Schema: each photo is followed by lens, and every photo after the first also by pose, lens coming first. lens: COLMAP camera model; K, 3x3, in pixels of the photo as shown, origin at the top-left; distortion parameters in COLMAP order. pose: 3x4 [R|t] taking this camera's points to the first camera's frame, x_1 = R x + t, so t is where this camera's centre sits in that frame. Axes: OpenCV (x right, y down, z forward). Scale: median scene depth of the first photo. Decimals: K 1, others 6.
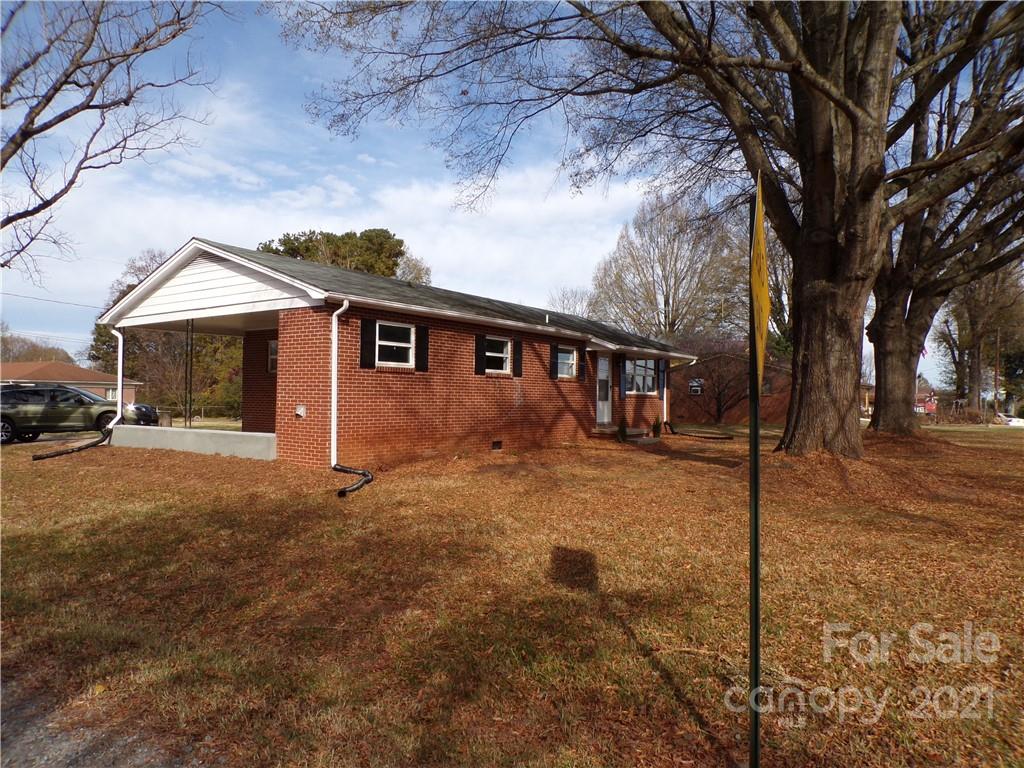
lens RADIAL K [[692.4, 0, 512.5], [0, 692.4, 394.0], [0, 0, 1]] dist [-0.002049, 0.004478]
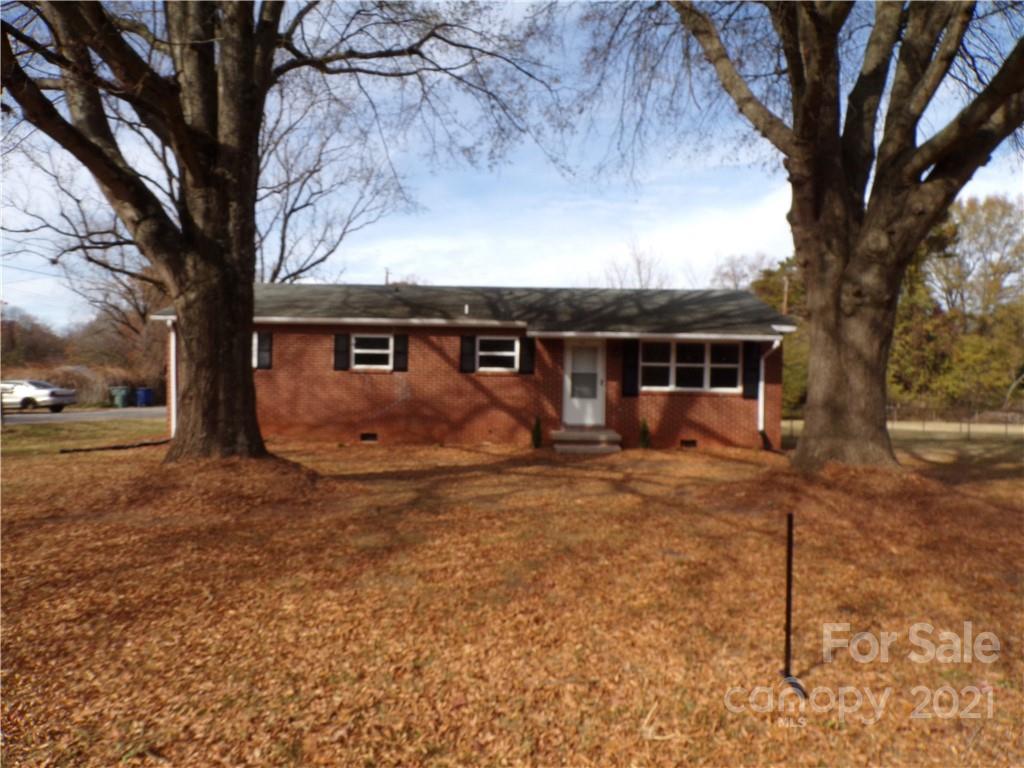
lens RADIAL K [[692.4, 0, 512.5], [0, 692.4, 394.0], [0, 0, 1]] dist [-0.002049, 0.004478]
pose [[0.521438, -0.037129, -0.852481, 0.918355], [-0.010454, 0.998700, -0.049891, 0.054919], [0.853225, 0.034927, 0.520372, 0.590017]]
